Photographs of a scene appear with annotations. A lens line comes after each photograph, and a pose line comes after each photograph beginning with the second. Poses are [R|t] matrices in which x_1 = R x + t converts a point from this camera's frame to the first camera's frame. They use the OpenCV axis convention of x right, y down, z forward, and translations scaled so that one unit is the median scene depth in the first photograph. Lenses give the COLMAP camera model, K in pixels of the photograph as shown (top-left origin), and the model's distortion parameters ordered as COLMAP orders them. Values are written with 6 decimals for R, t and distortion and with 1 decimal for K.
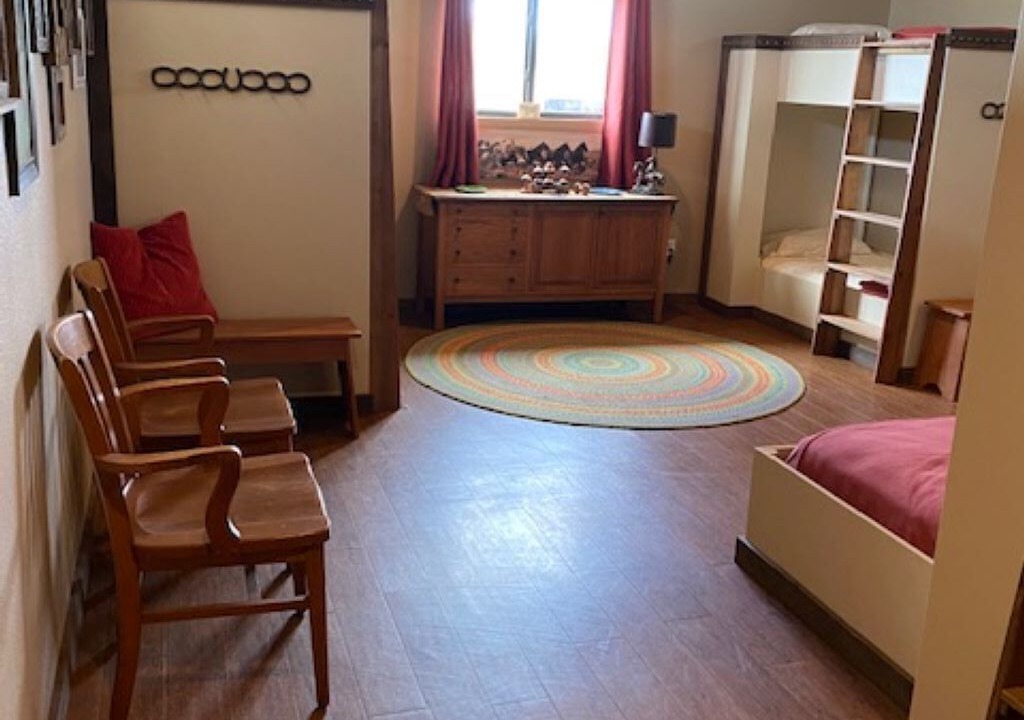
lens RADIAL K [[1027.9, 0, 512.0], [0, 1027.9, 360.0], [0, 0, 1]] dist [0.041567, -0.010546]
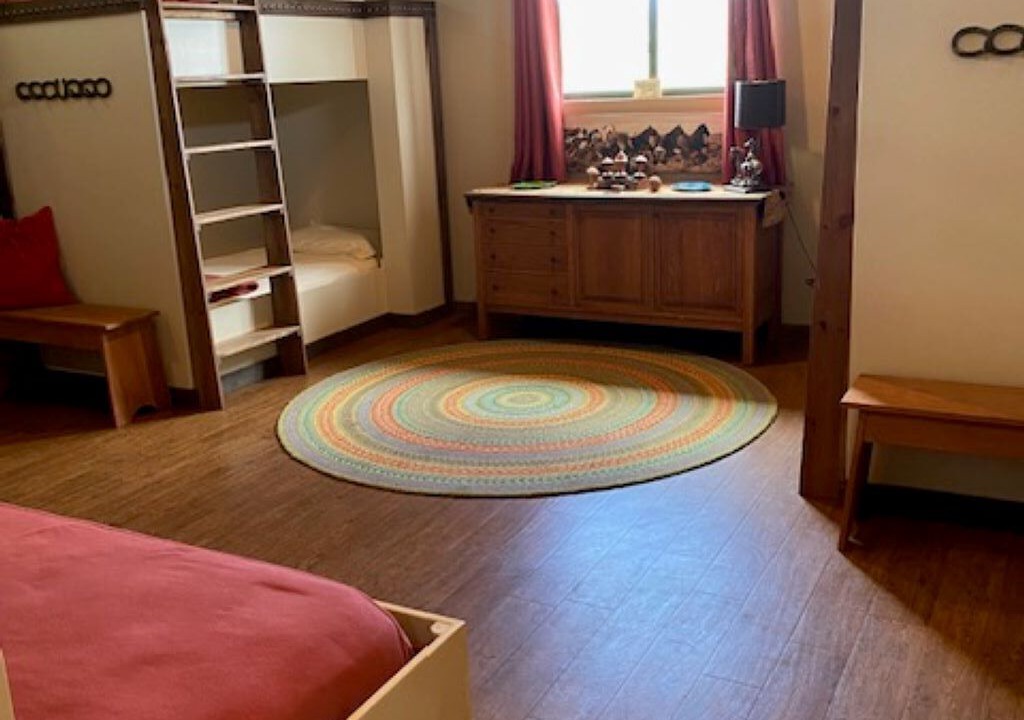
lens RADIAL K [[1027.9, 0, 512.0], [0, 1027.9, 360.0], [0, 0, 1]] dist [0.041567, -0.010546]
pose [[0.683824, 0.118104, -0.720025, 0.584307], [-0.113556, 0.992015, 0.054872, -0.063287], [0.720756, 0.044241, 0.691775, 0.381315]]
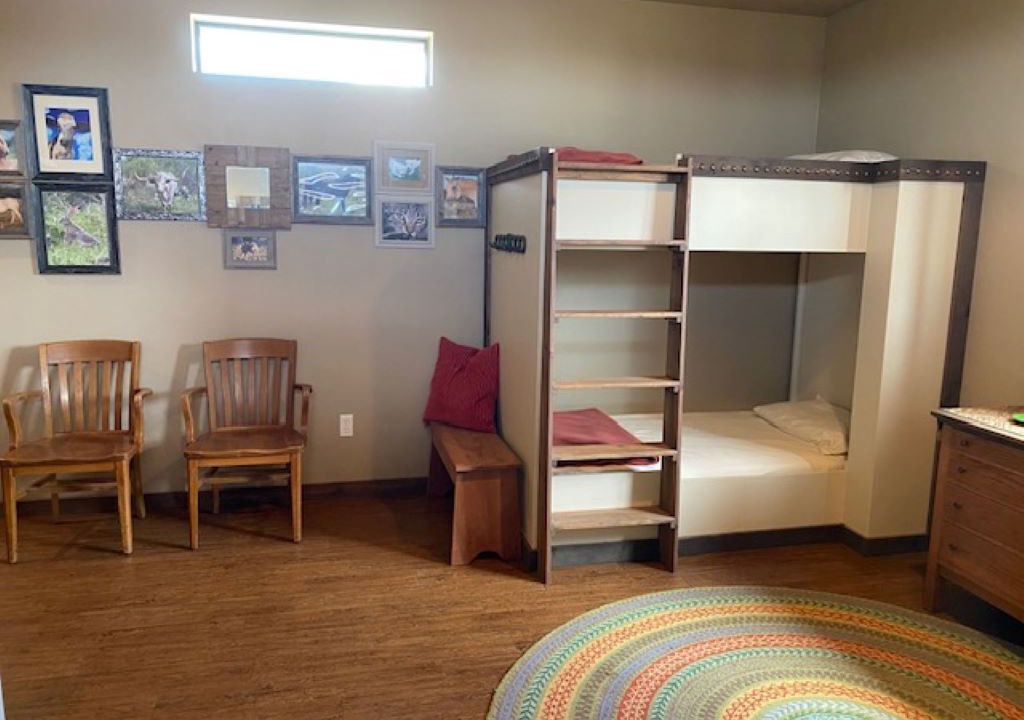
lens RADIAL K [[782.6, 0, 512.0], [0, 782.6, 360.0], [0, 0, 1]] dist [0.005409, -0.005929]
pose [[-0.074624, 0.112152, -0.990885, 0.420837], [-0.283496, 0.950270, 0.128905, -0.167513], [0.956065, 0.290532, -0.039118, 0.697770]]
